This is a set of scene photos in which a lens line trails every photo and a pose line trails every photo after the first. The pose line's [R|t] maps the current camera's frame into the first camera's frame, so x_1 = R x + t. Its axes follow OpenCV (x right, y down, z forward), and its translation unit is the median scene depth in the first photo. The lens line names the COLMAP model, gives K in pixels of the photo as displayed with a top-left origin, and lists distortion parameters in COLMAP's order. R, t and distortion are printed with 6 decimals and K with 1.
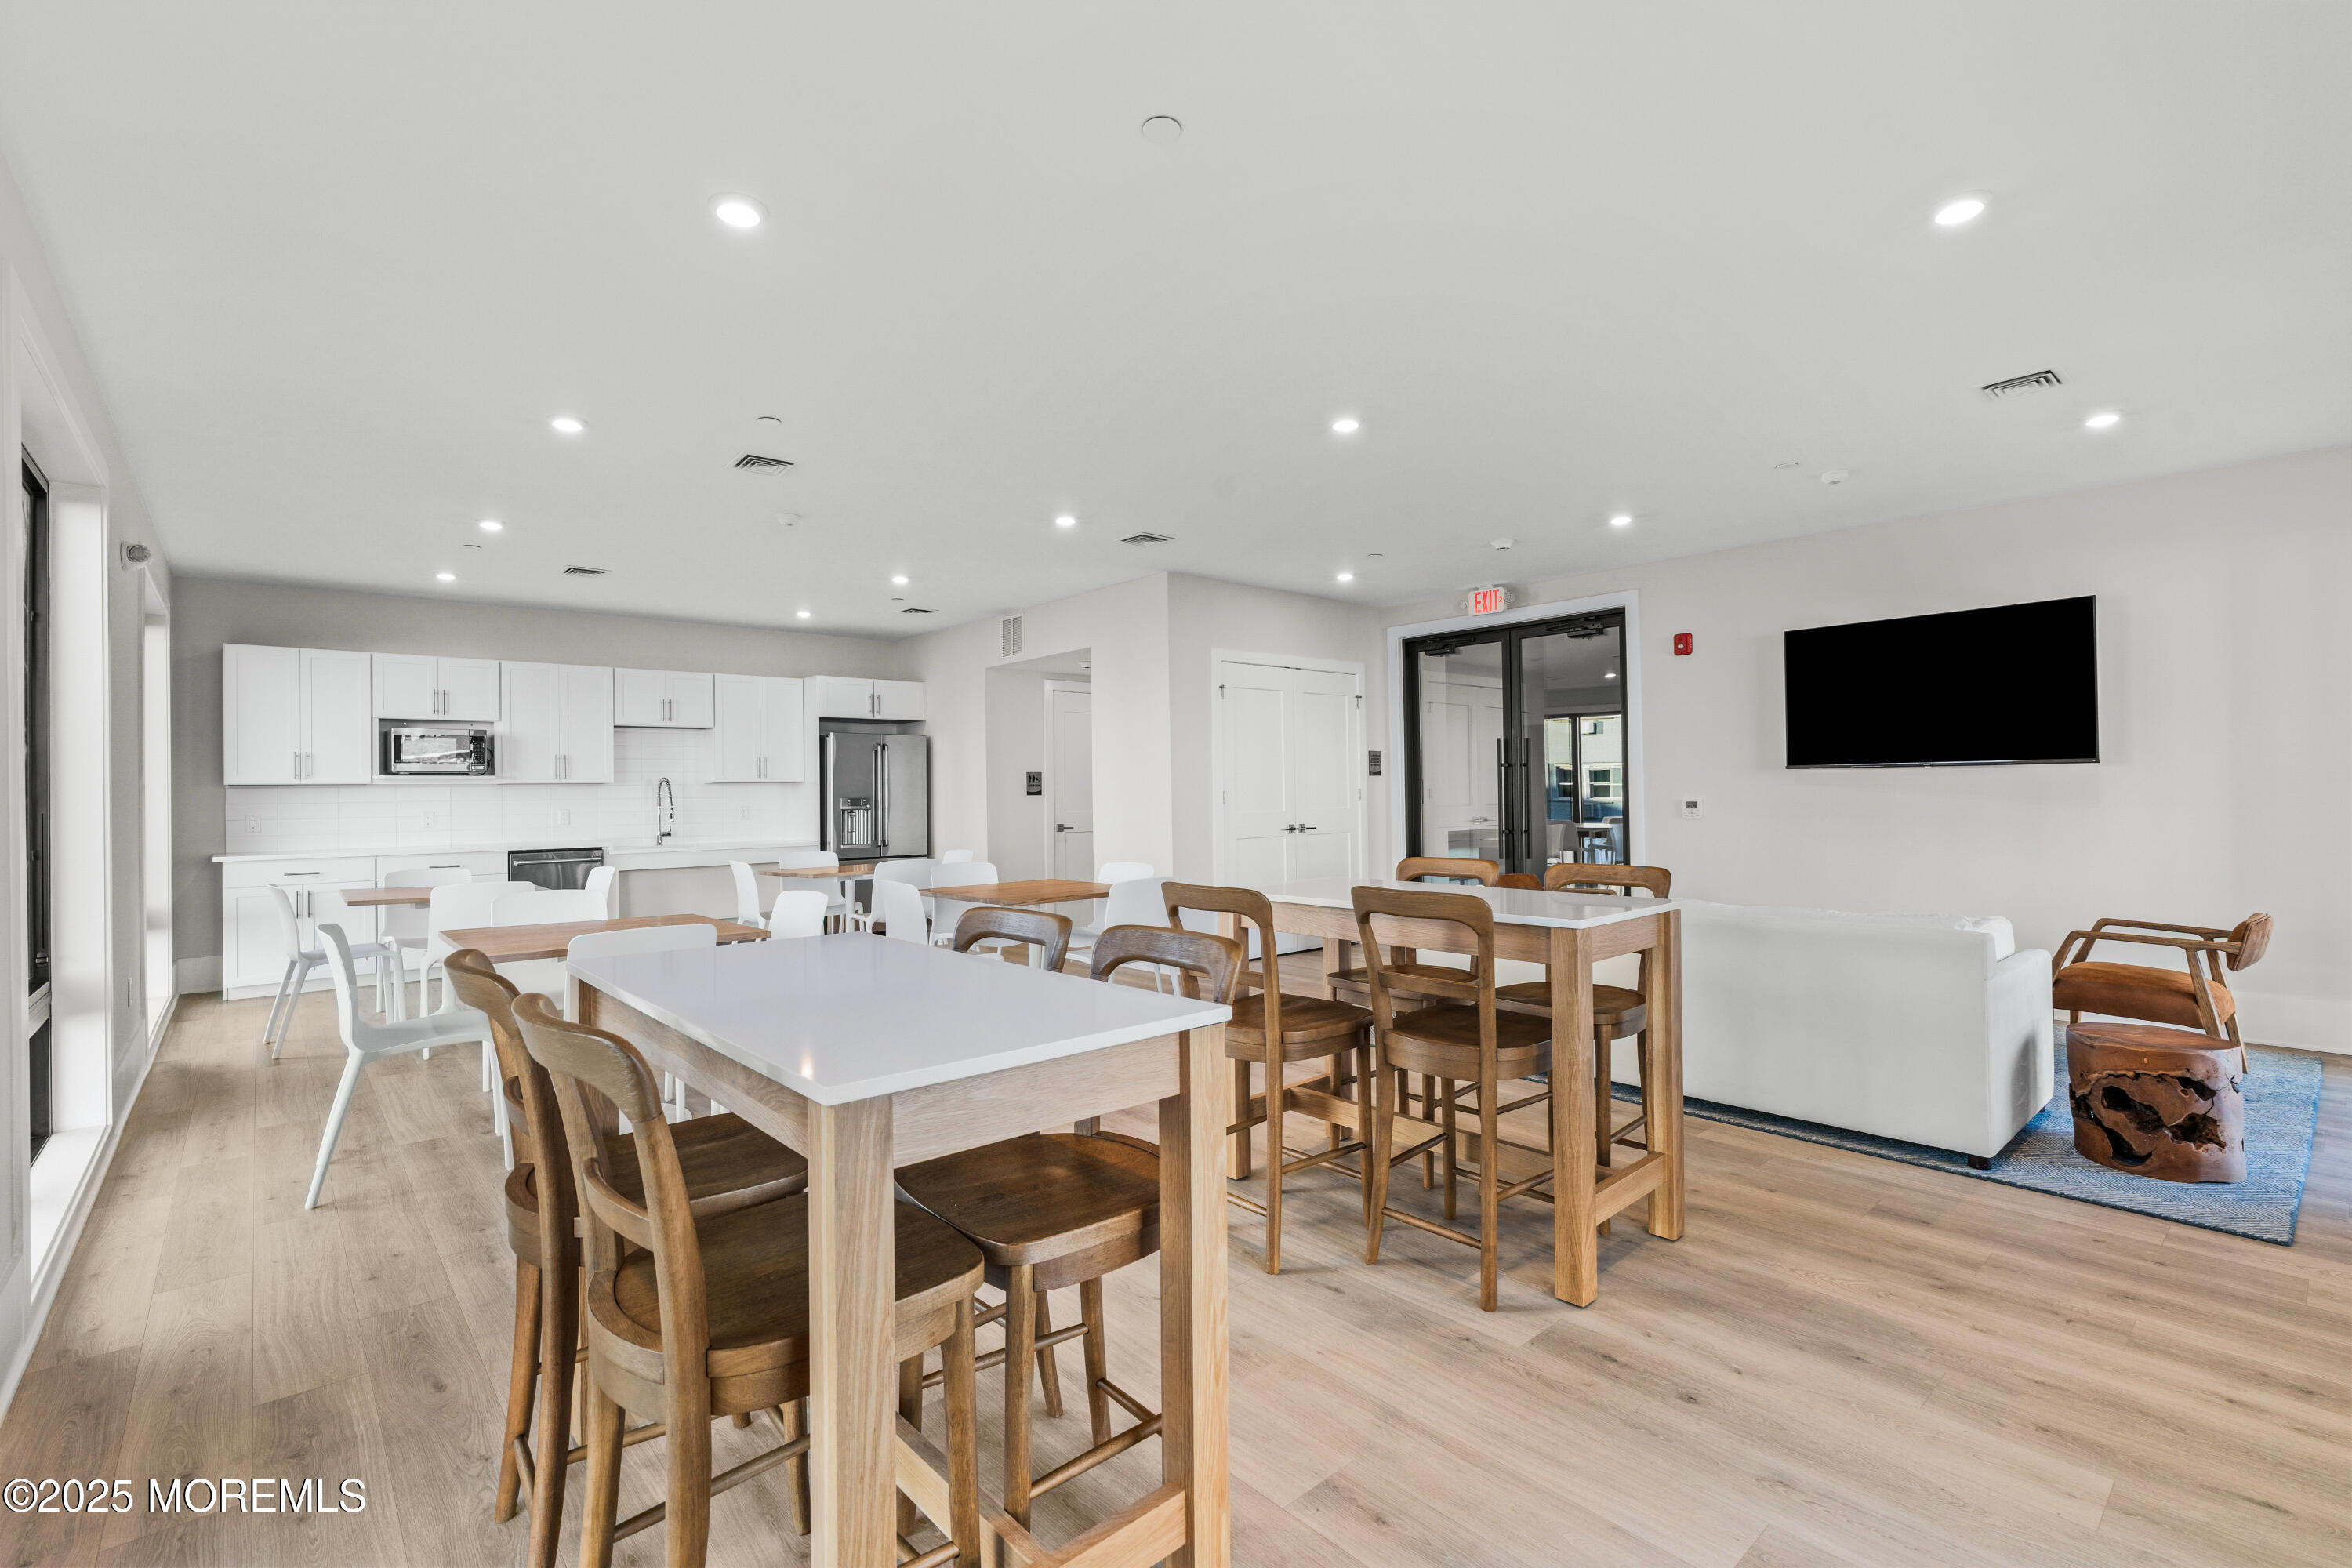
lens RADIAL K [[1062.3, 0, 1176.0], [0, 1062.3, 784.0], [0, 0, 1]] dist [0.008158, -0.000474]
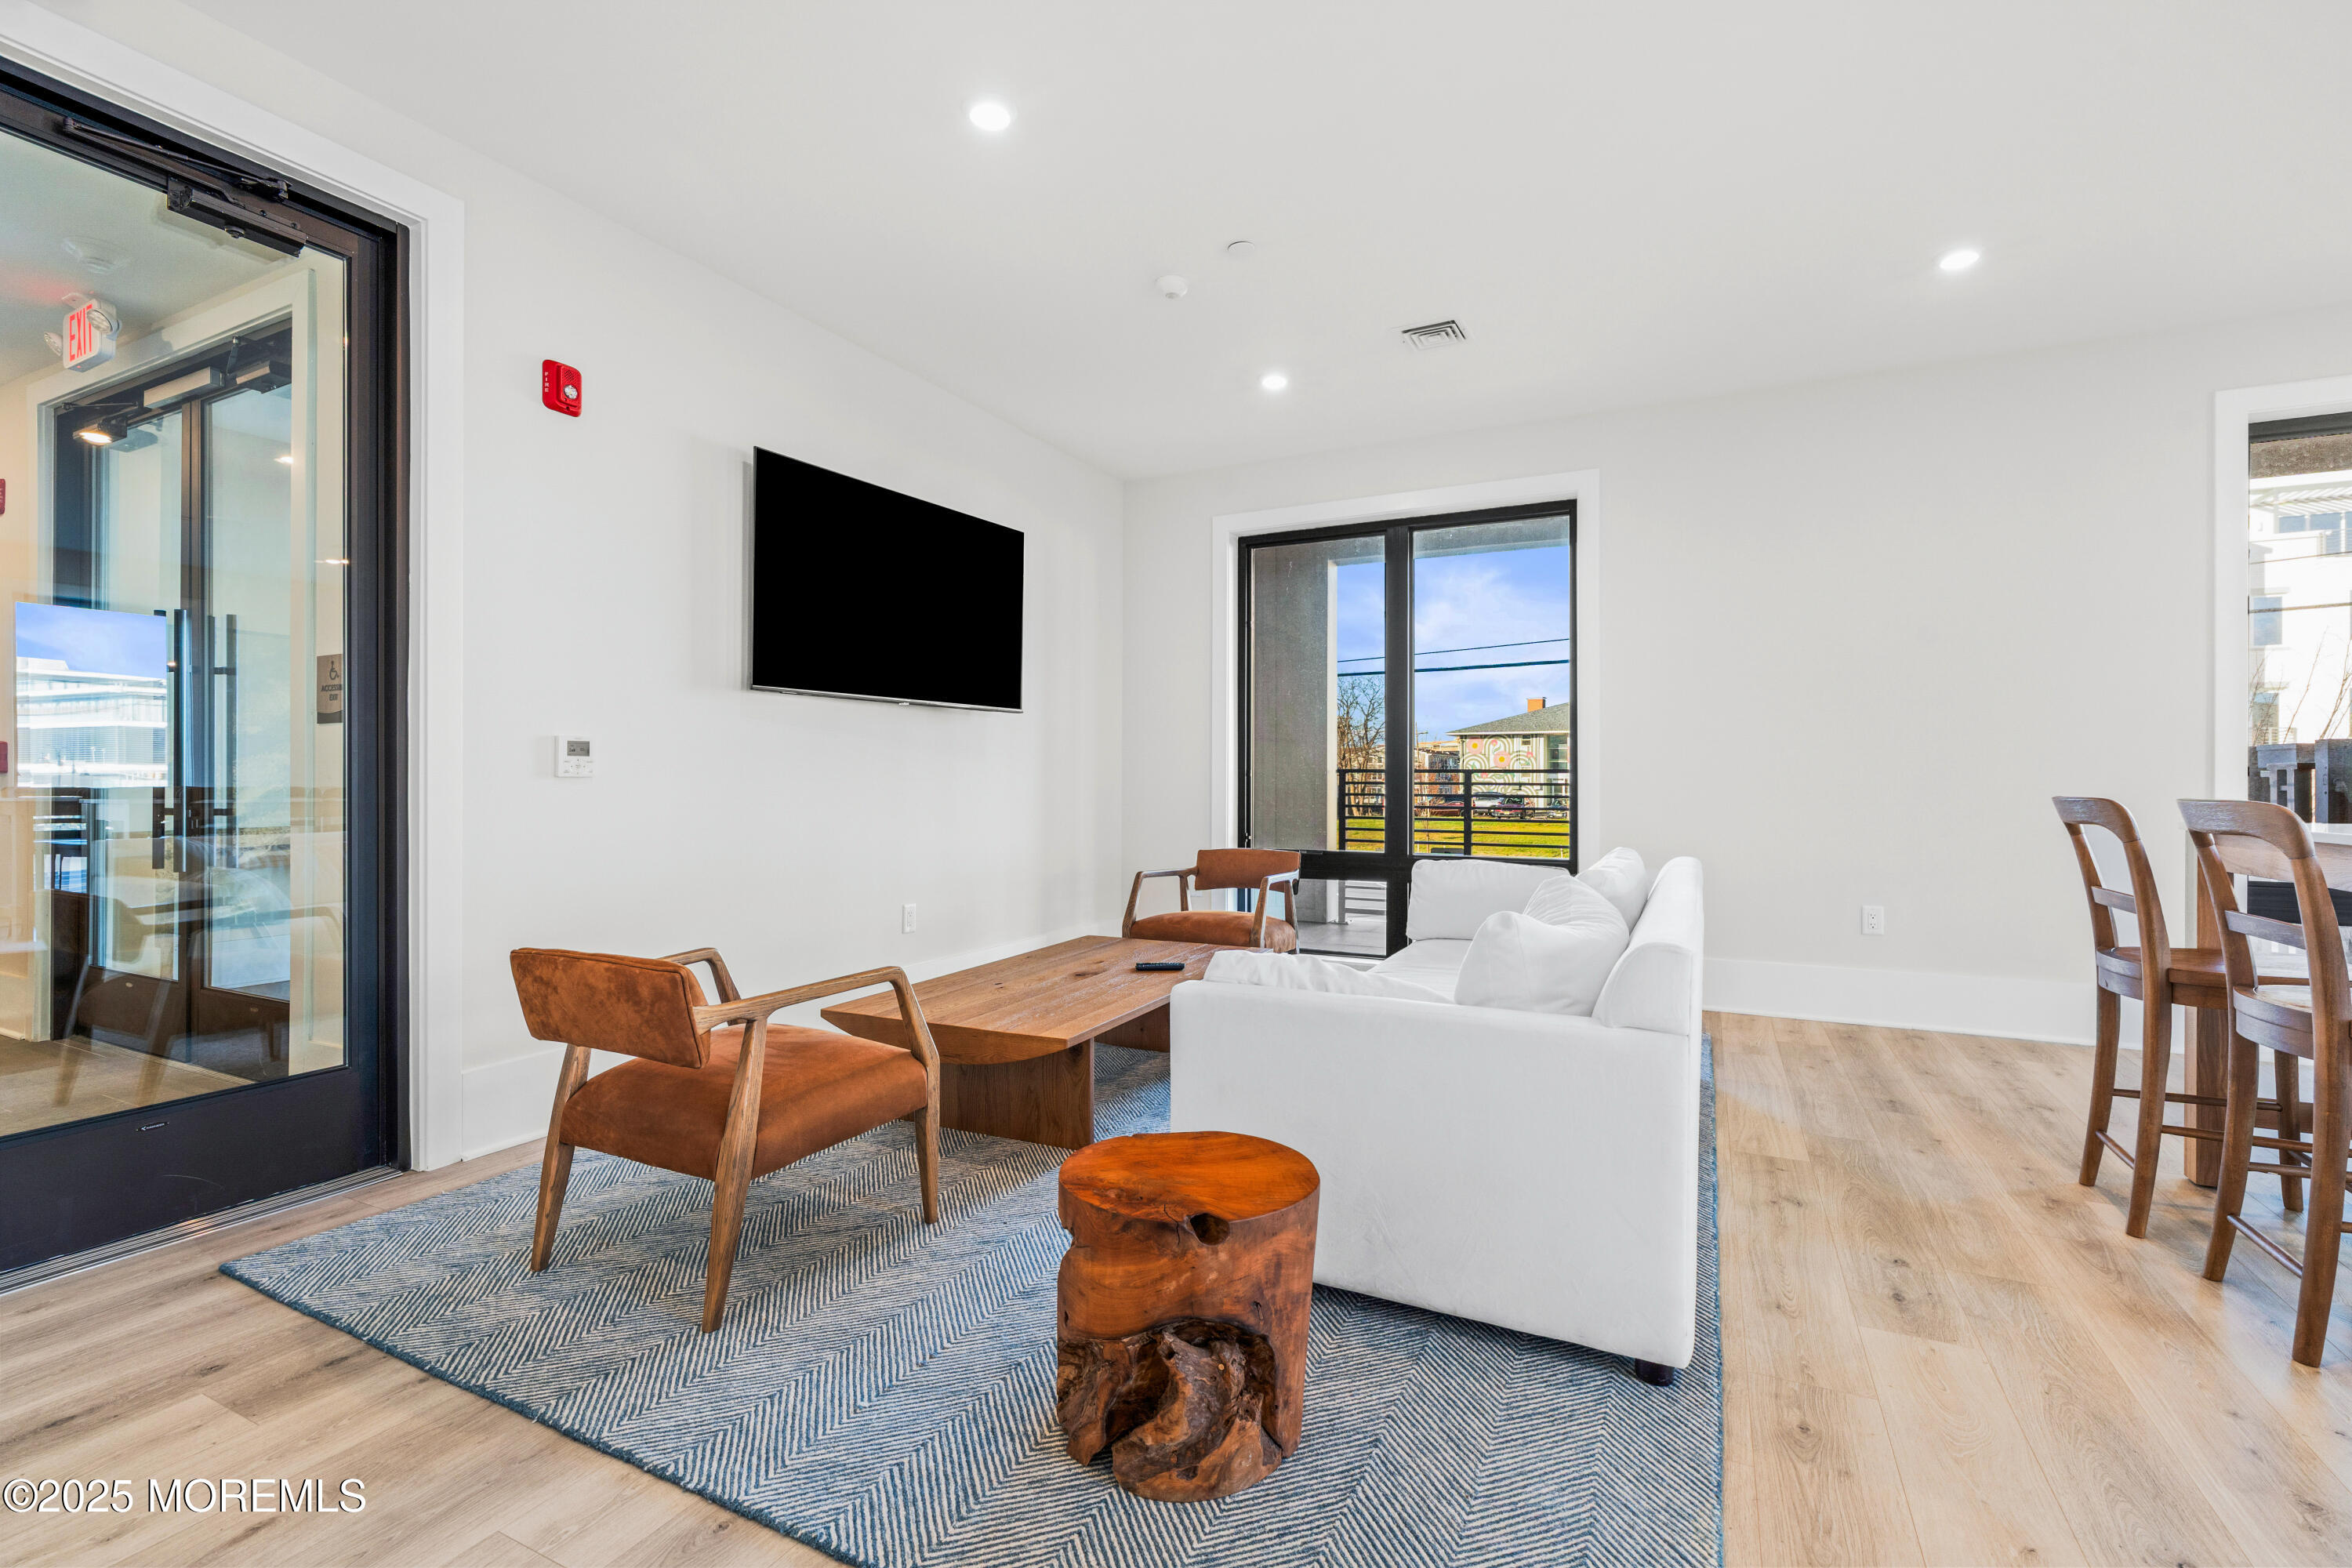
lens RADIAL K [[1062.3, 0, 1176.0], [0, 1062.3, 784.0], [0, 0, 1]] dist [0.008158, -0.000474]
pose [[-0.372776, 0.008303, 0.927884, -0.018402], [-0.001625, 0.999953, -0.009601, 0.023573], [-0.927920, -0.005086, -0.372744, 0.586000]]
